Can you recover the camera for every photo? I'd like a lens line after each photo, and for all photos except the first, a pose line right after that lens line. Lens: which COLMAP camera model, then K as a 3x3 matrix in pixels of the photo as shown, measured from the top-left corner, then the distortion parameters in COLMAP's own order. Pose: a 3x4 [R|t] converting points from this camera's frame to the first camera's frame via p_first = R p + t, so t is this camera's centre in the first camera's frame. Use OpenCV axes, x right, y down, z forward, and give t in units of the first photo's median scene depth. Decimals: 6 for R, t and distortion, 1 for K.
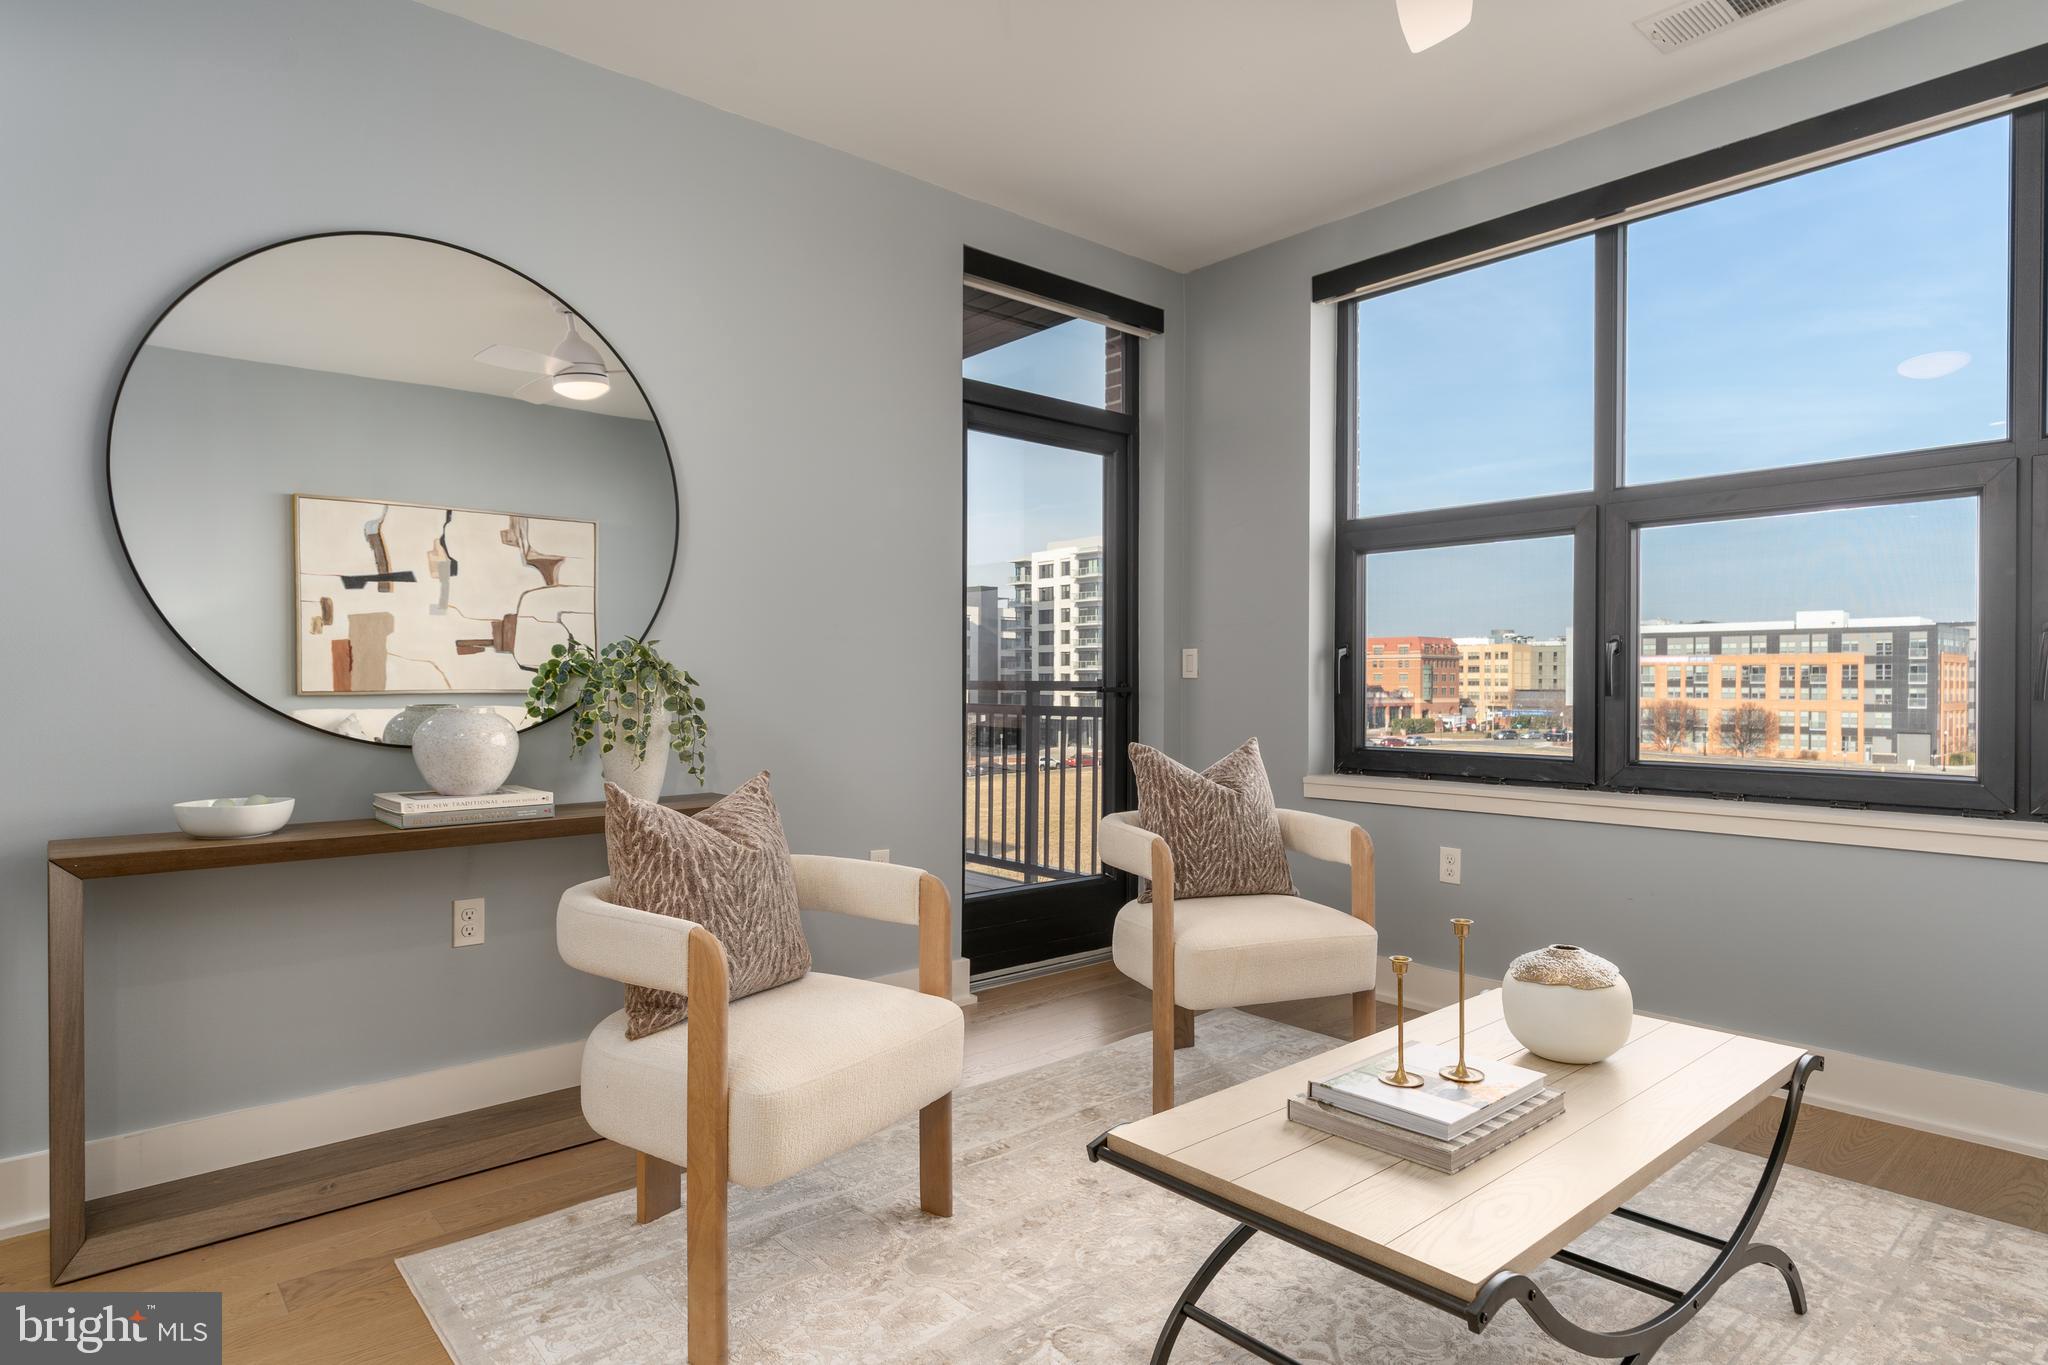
lens RADIAL K [[1132.9, 0, 1024.0], [0, 1132.9, 682.5], [0, 0, 1]] dist [-0.002044, -0.000465]
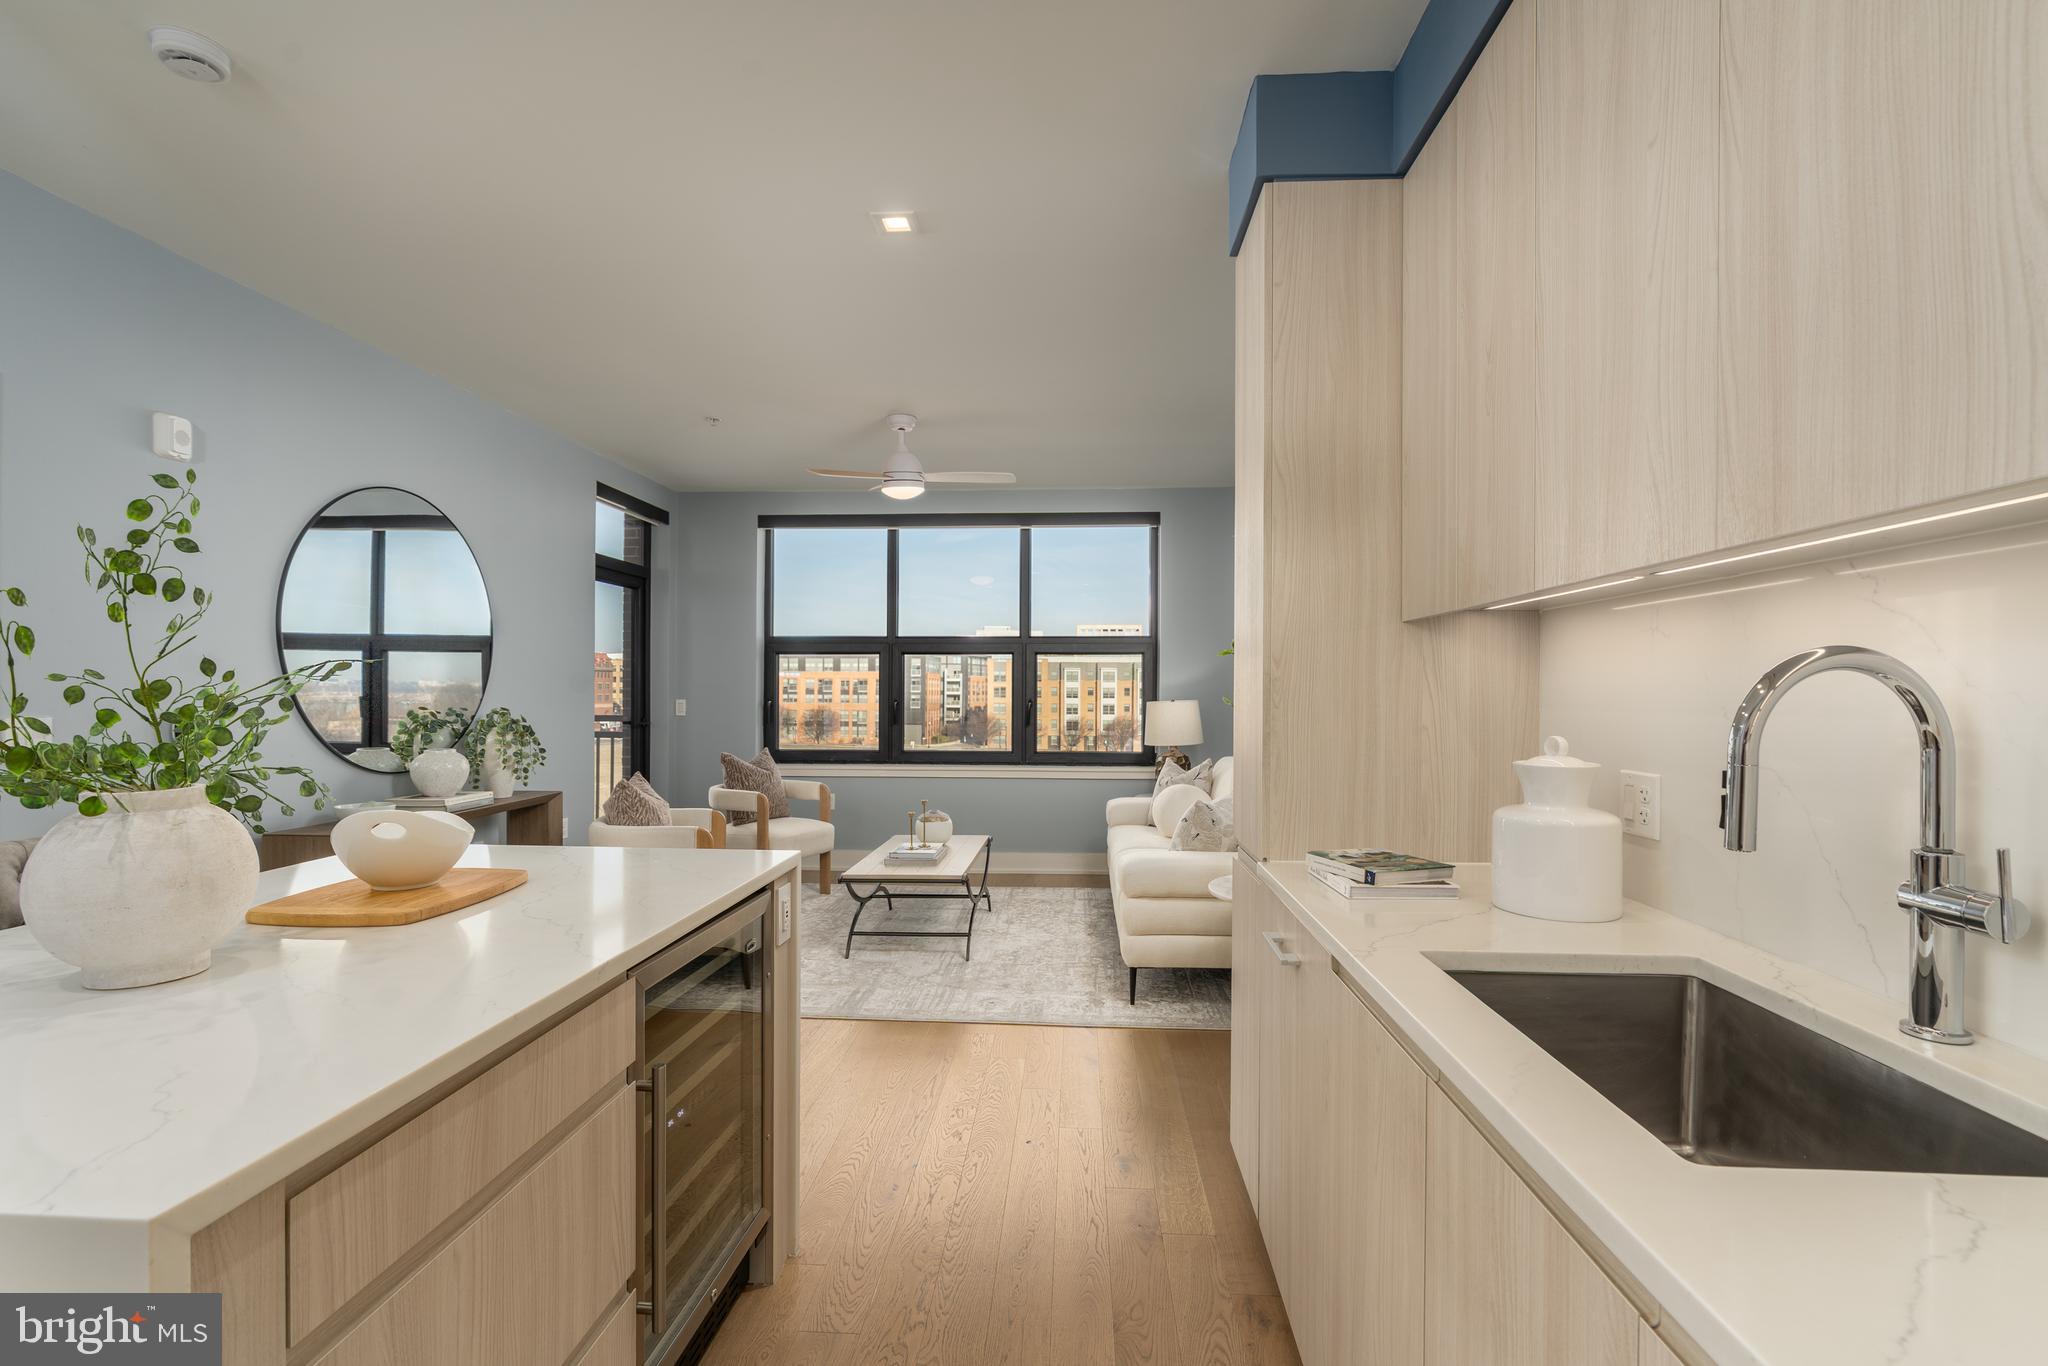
lens RADIAL K [[922.2, 0, 1024.0], [0, 922.2, 683.0], [0, 0, 1]] dist [-0.000833, -0.000003]
pose [[0.707345, 0.008888, 0.706813, -0.580317], [-0.003071, 0.999950, -0.009501, -0.049794], [-0.706862, 0.004550, 0.707337, -0.499008]]
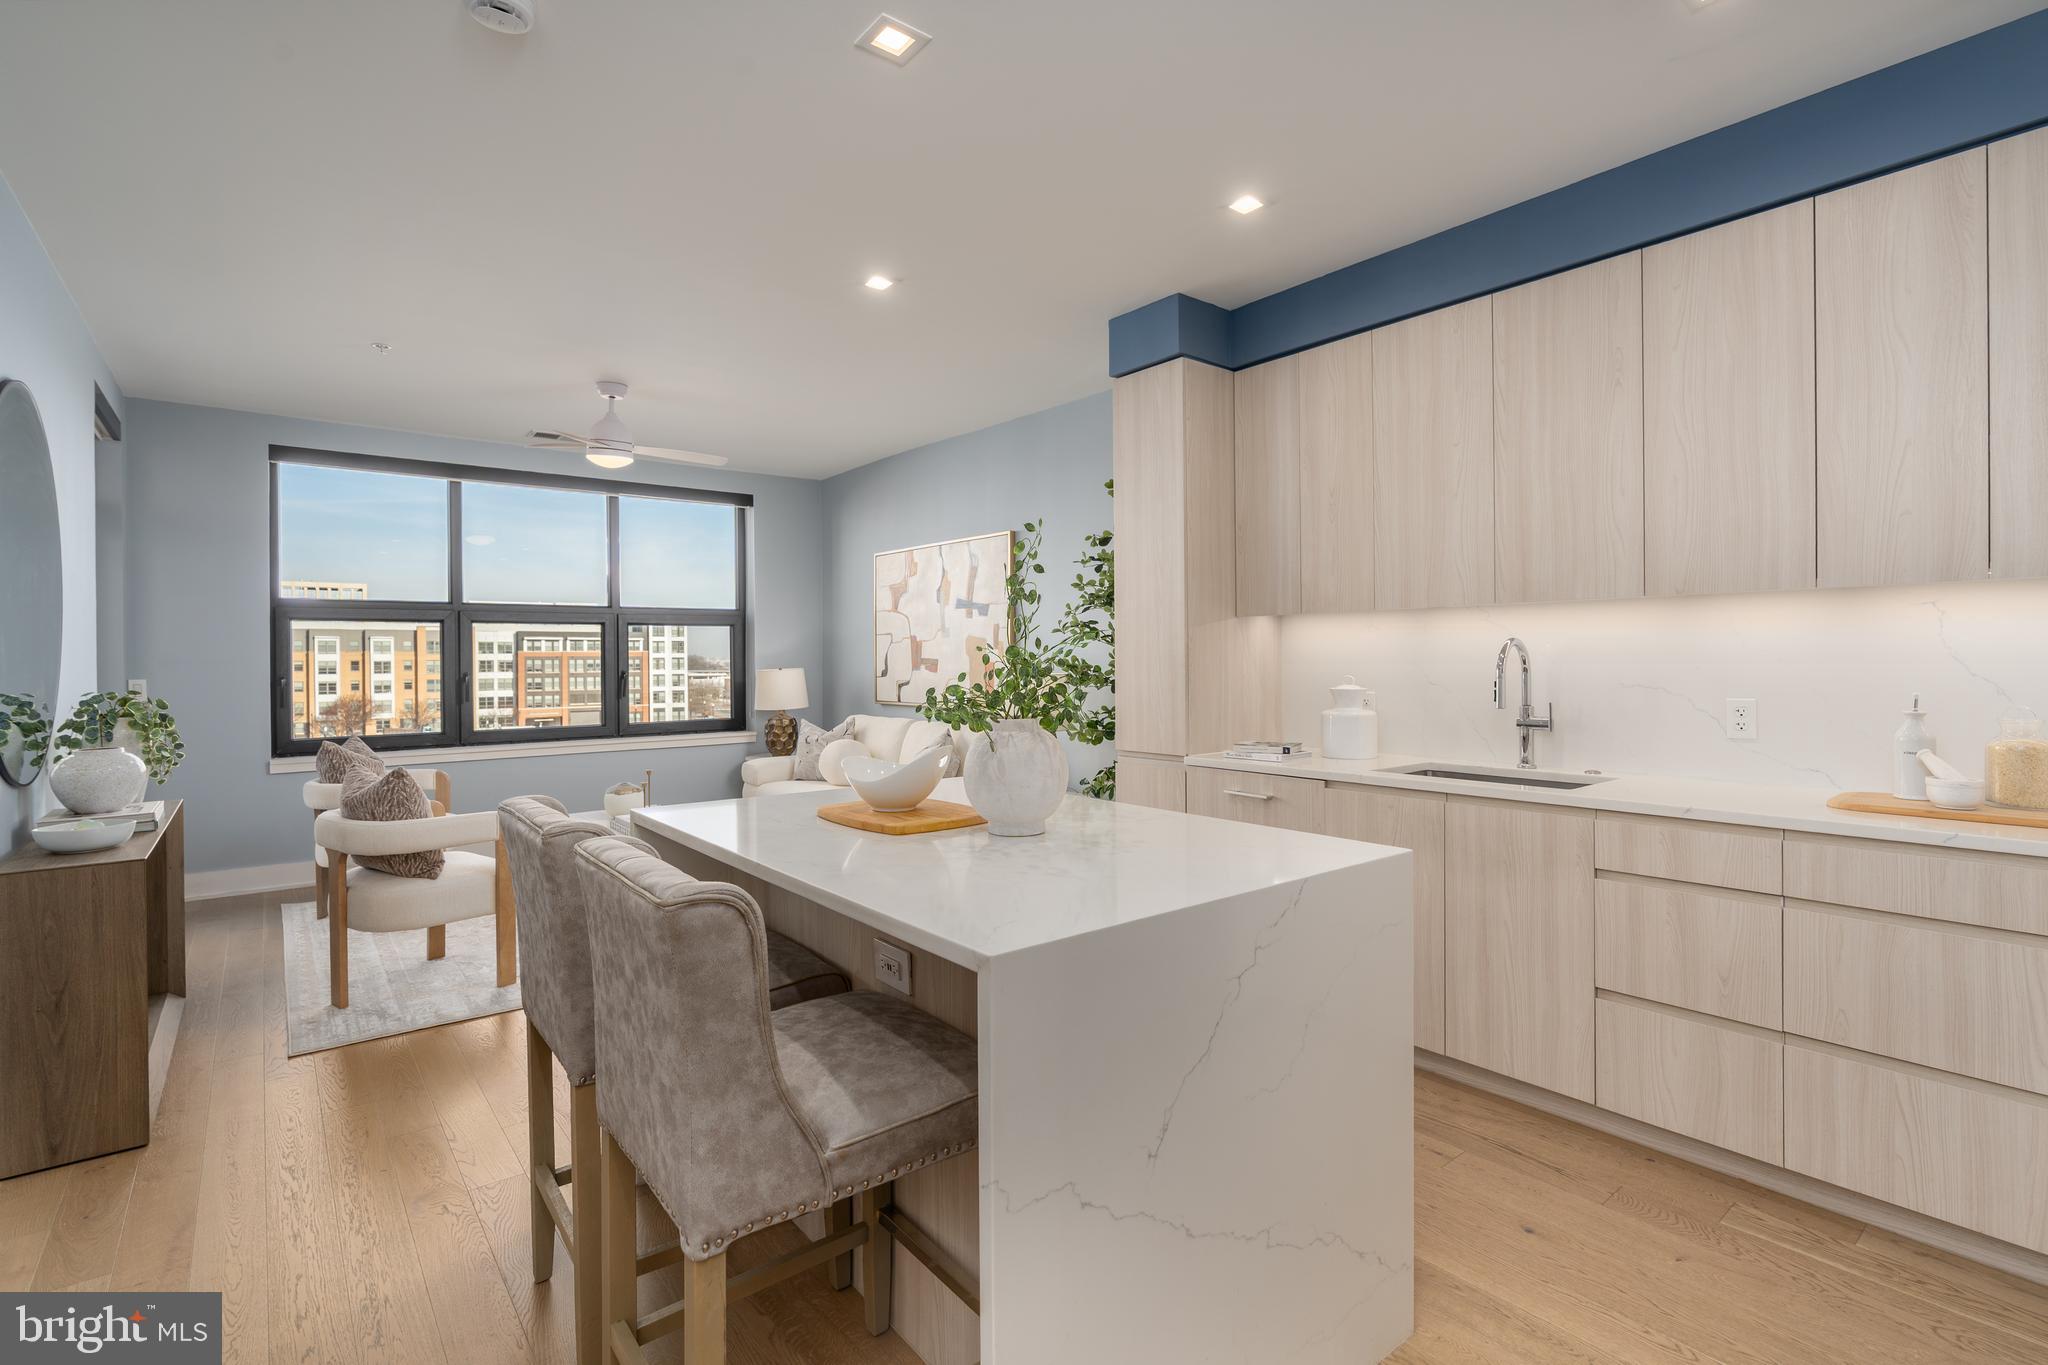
lens RADIAL K [[951.5, 0, 1018.2], [0, 951.5, 660.3], [0, 0, 1]] dist [0.001000, 0.000233]
pose [[0.047785, -0.000744, 0.998857, -1.052838], [0.009155, 0.999958, 0.000307, -0.048824], [-0.998816, 0.009130, 0.047790, -0.107369]]
